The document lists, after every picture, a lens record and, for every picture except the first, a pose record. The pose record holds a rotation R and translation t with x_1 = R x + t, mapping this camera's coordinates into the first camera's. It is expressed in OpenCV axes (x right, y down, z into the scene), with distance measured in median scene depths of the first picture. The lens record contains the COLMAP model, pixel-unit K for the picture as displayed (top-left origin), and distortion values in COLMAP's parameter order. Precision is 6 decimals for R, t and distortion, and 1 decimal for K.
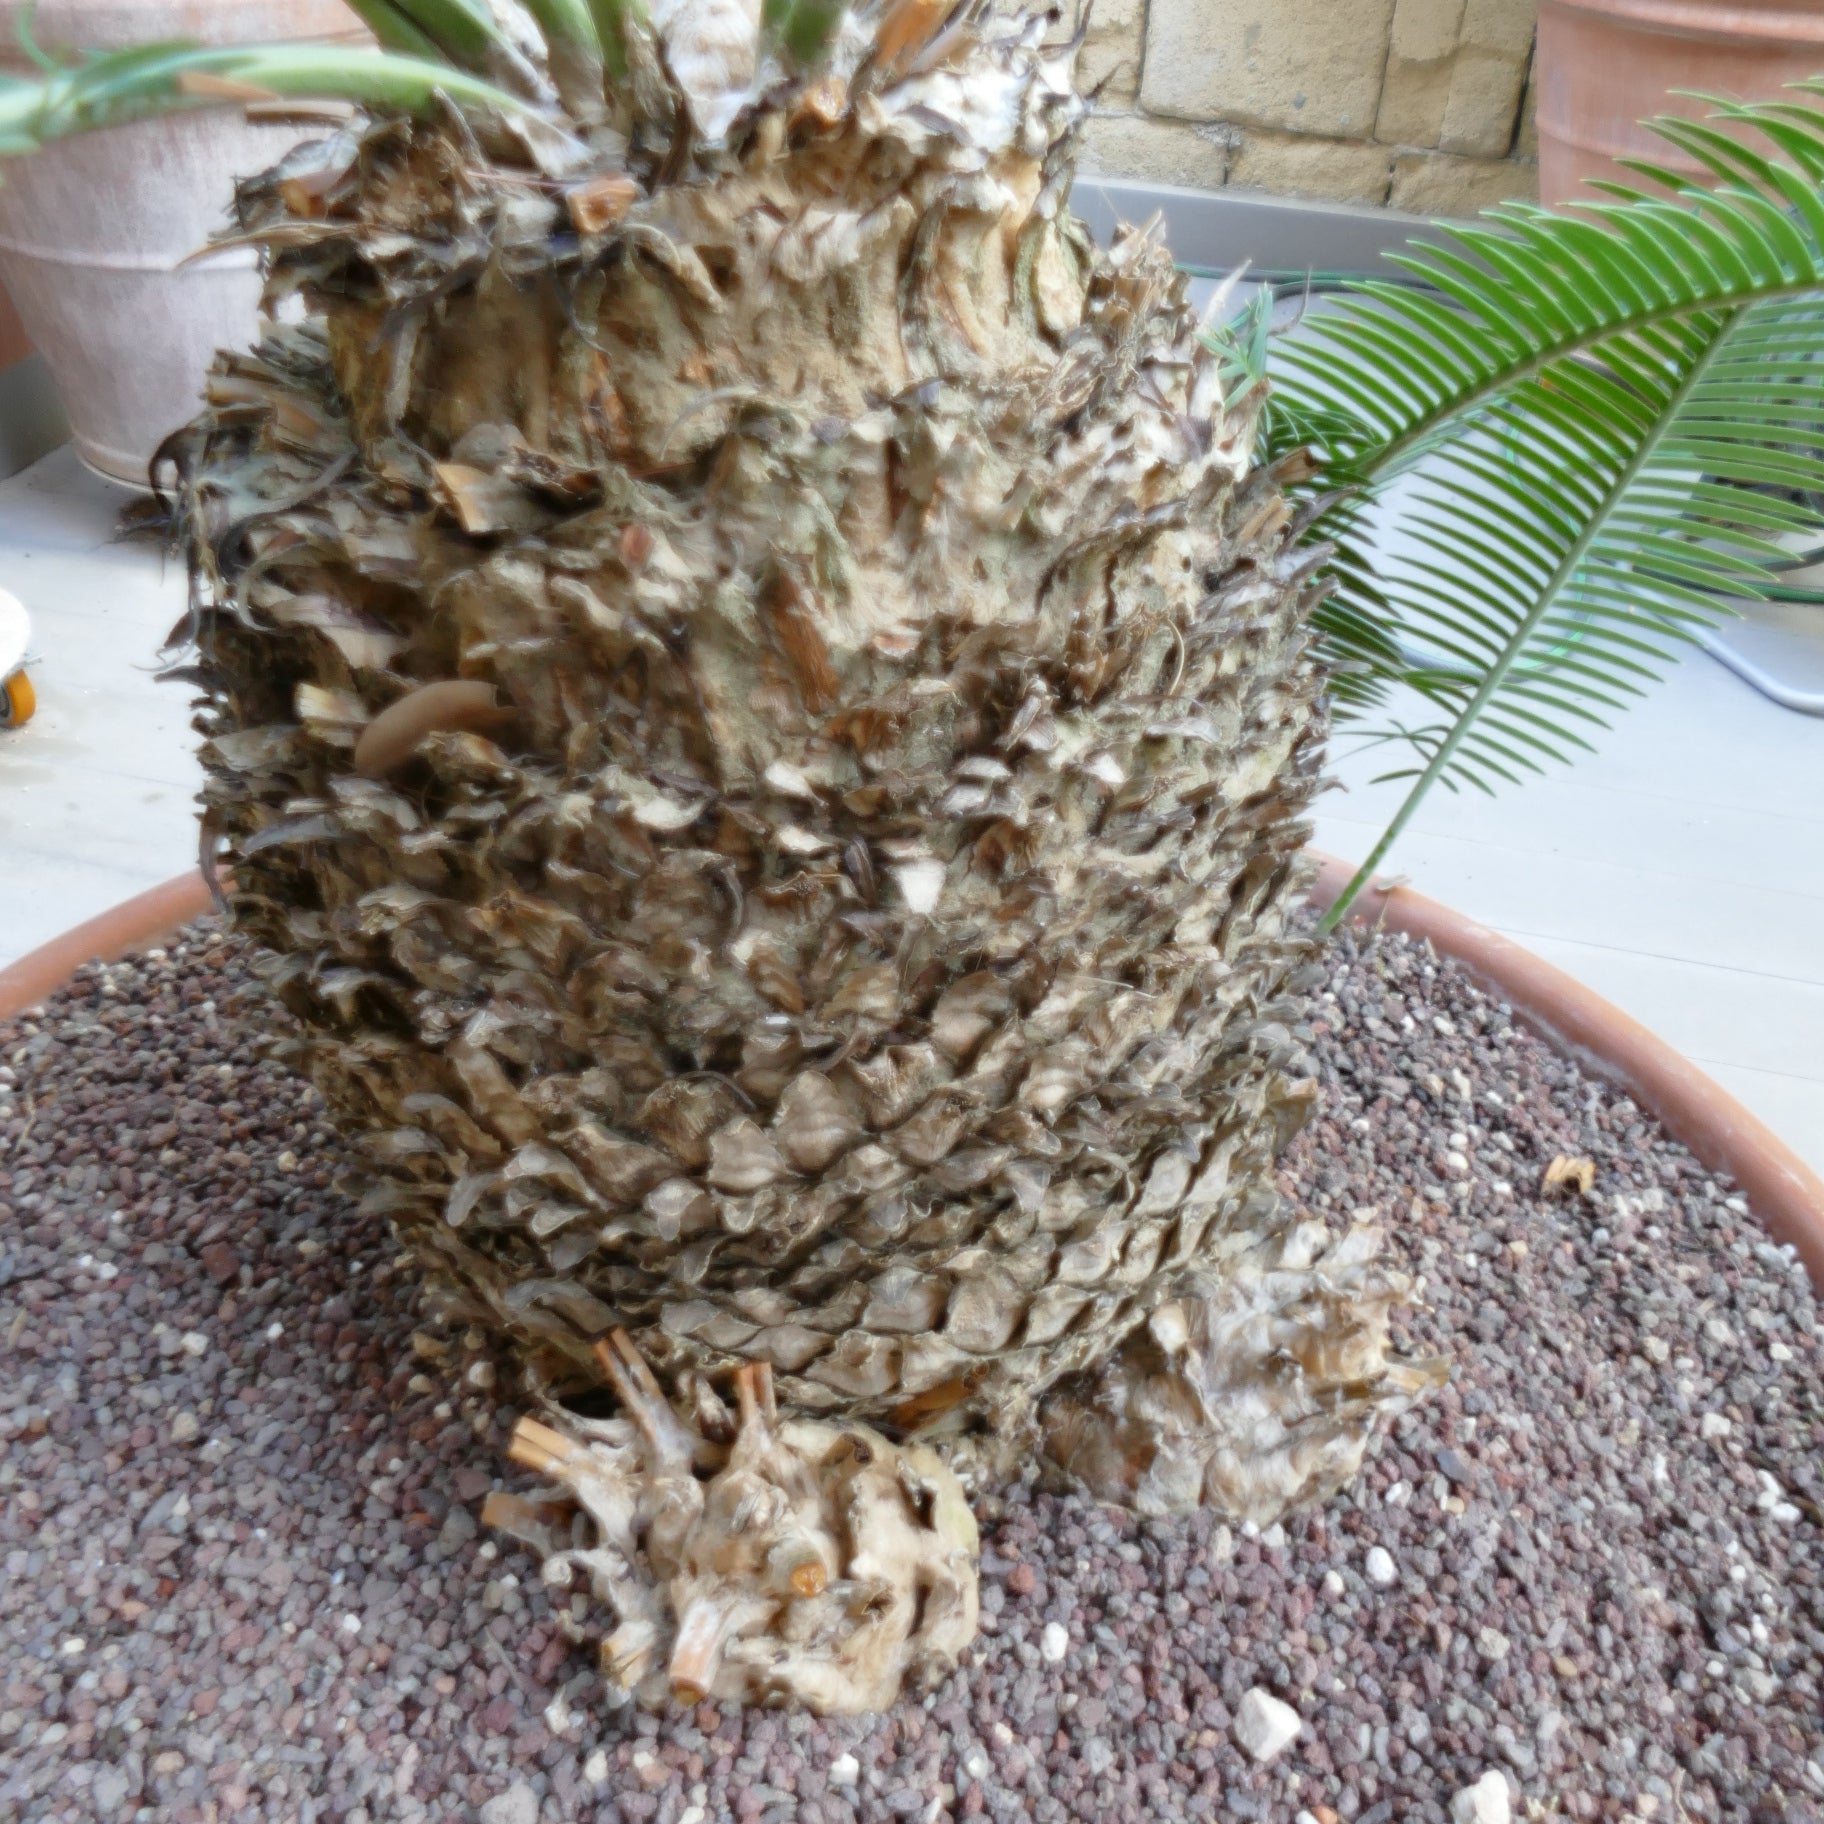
lens RADIAL K [[1905.8, 0, 905.9], [0, 1905.8, 915.4], [0, 0, 1]] dist [-0.033699, -0.002905]
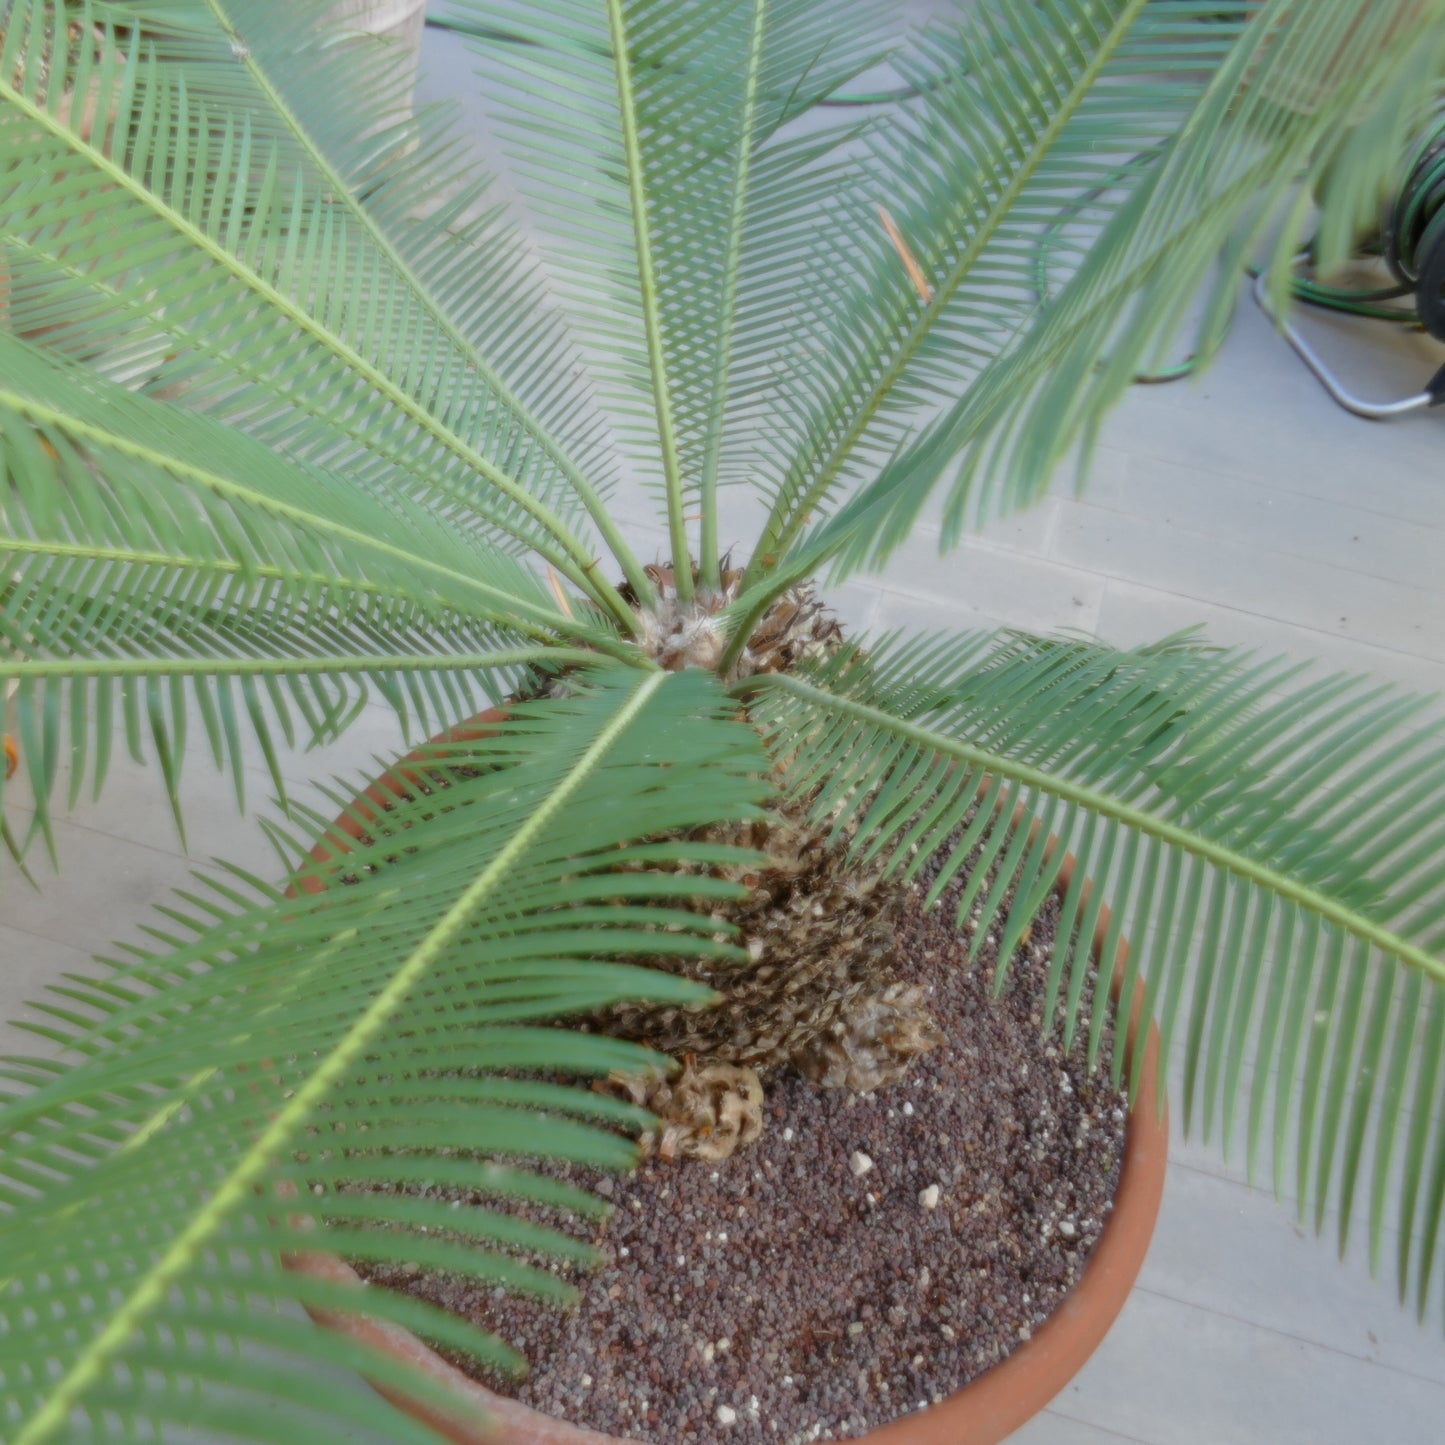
lens RADIAL K [[1710.5, 0, 721.5], [0, 1710.5, 543.0], [0, 0, 1]] dist [-0.091285, -0.009706]
pose [[0.998591, 0.053037, -0.001996, -0.062972], [-0.051478, 0.977022, 0.206829, -0.993718], [0.012920, -0.206435, 0.978375, -1.292686]]
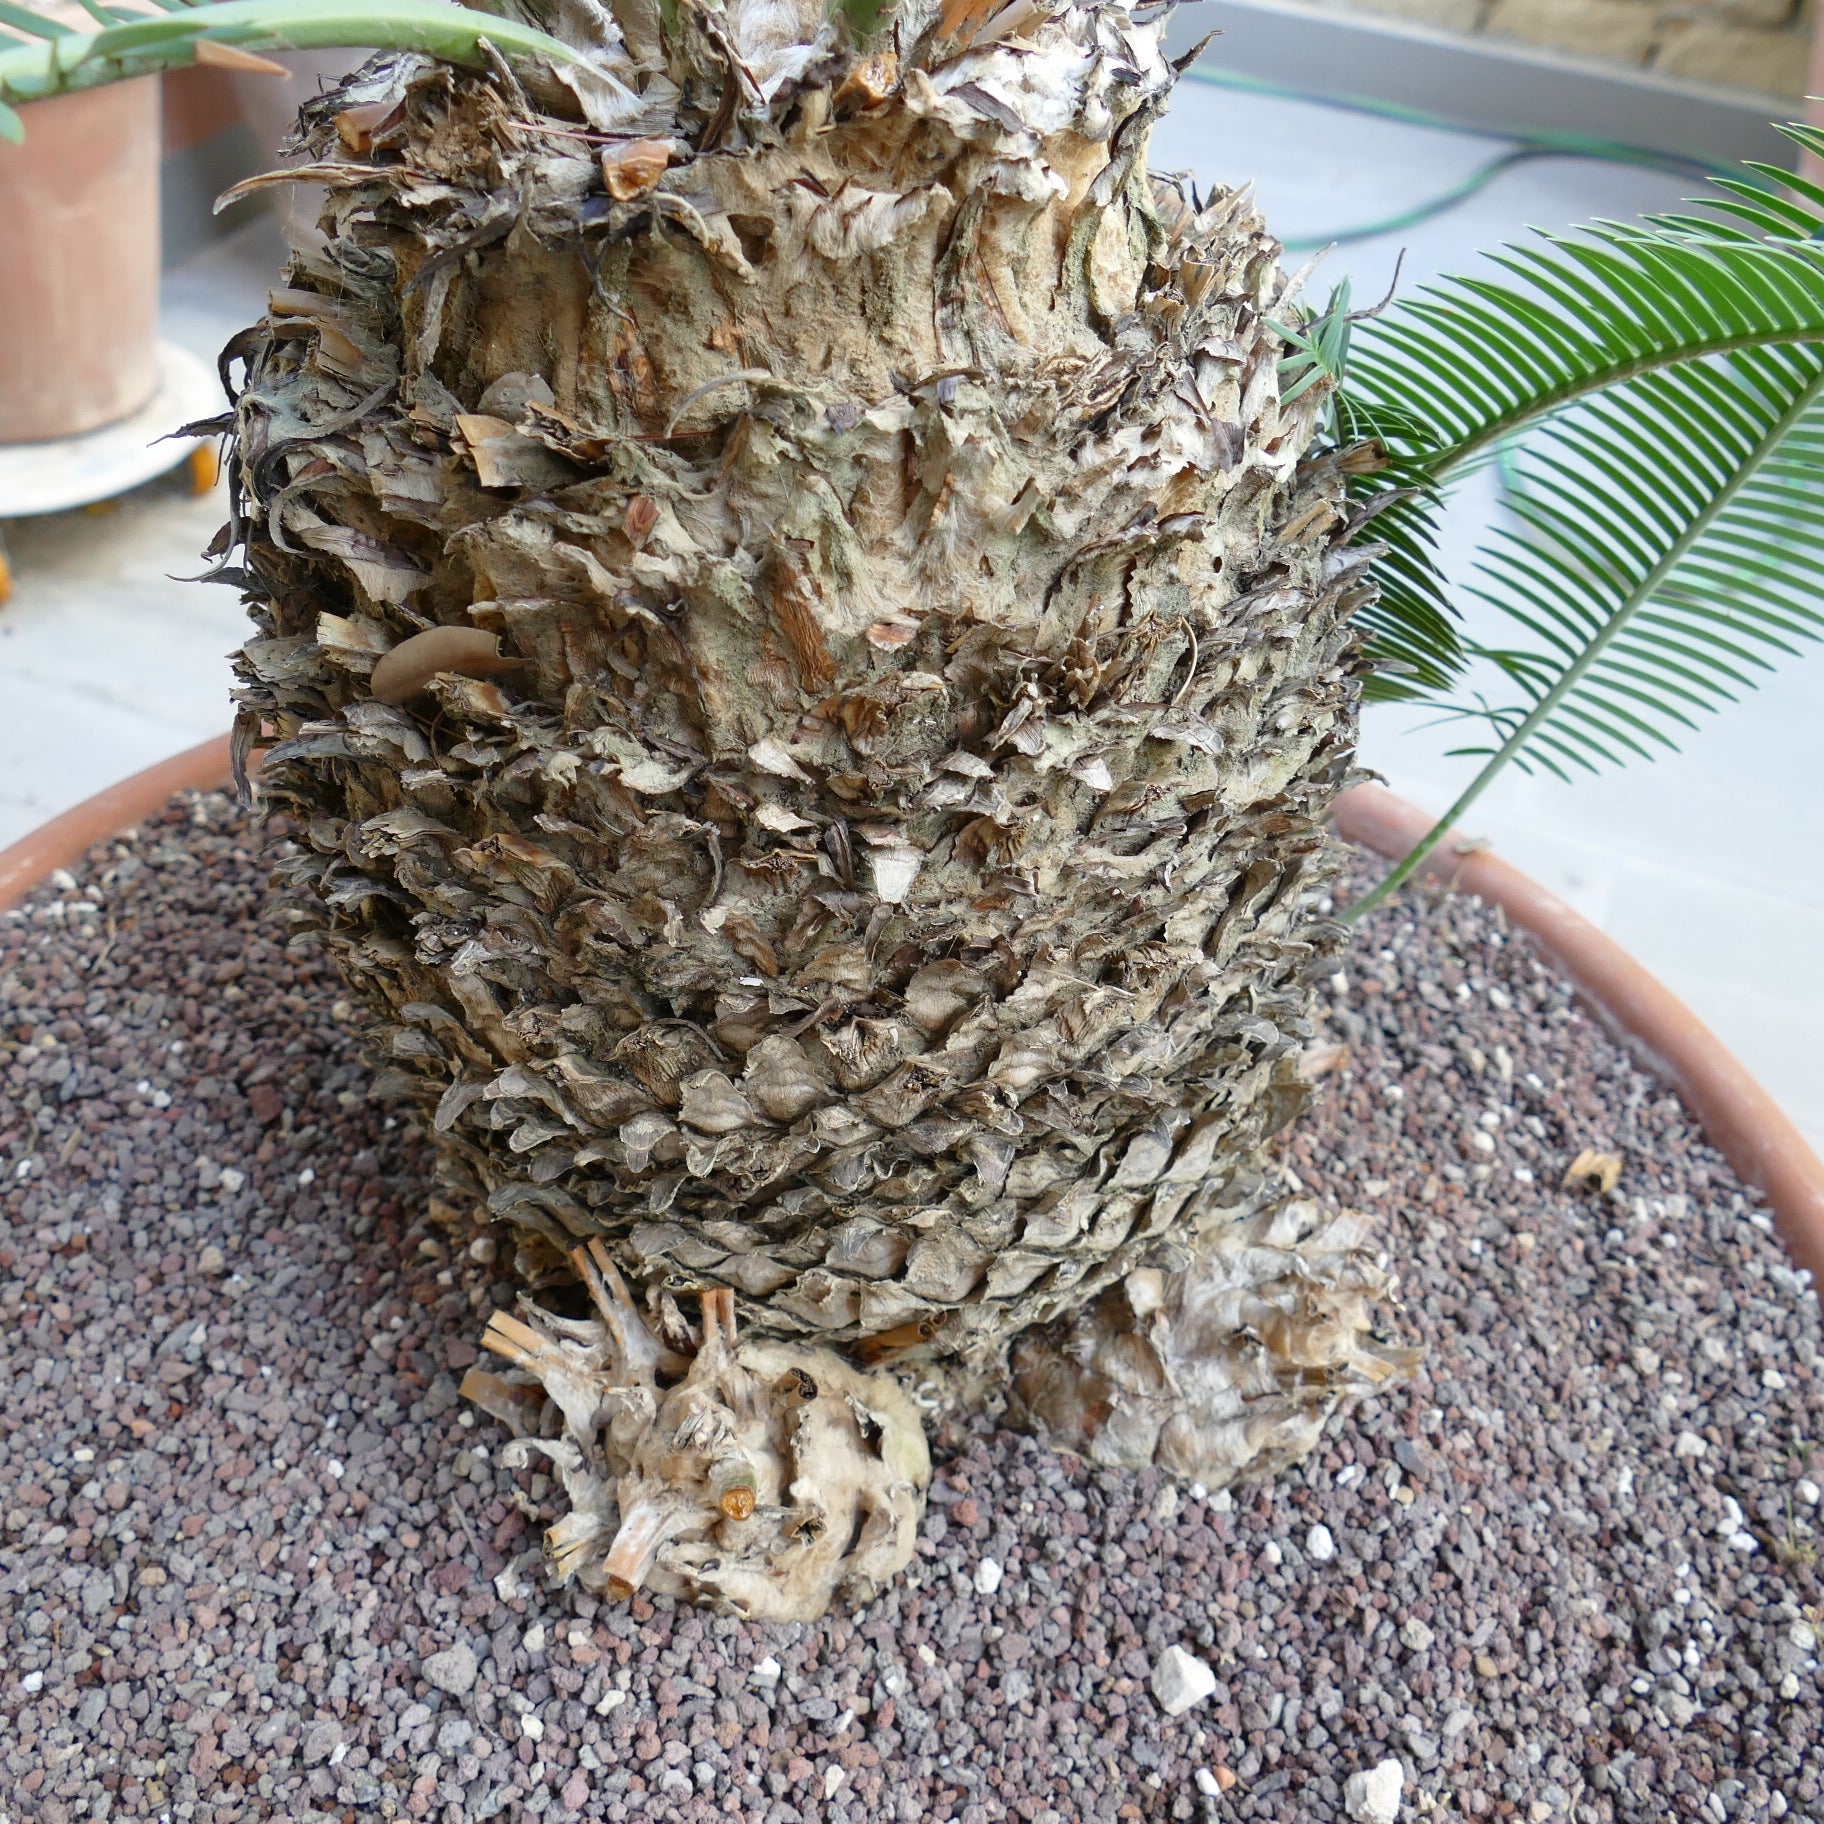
lens RADIAL K [[1903.8, 0, 928.8], [0, 1903.8, 900.0], [0, 0, 1]] dist [-0.034752, 0.003014]
pose [[0.990651, 0.113070, -0.076333, 0.082143], [-0.105655, 0.989850, 0.095045, -0.078576], [0.086305, -0.086091, 0.992542, -0.005049]]
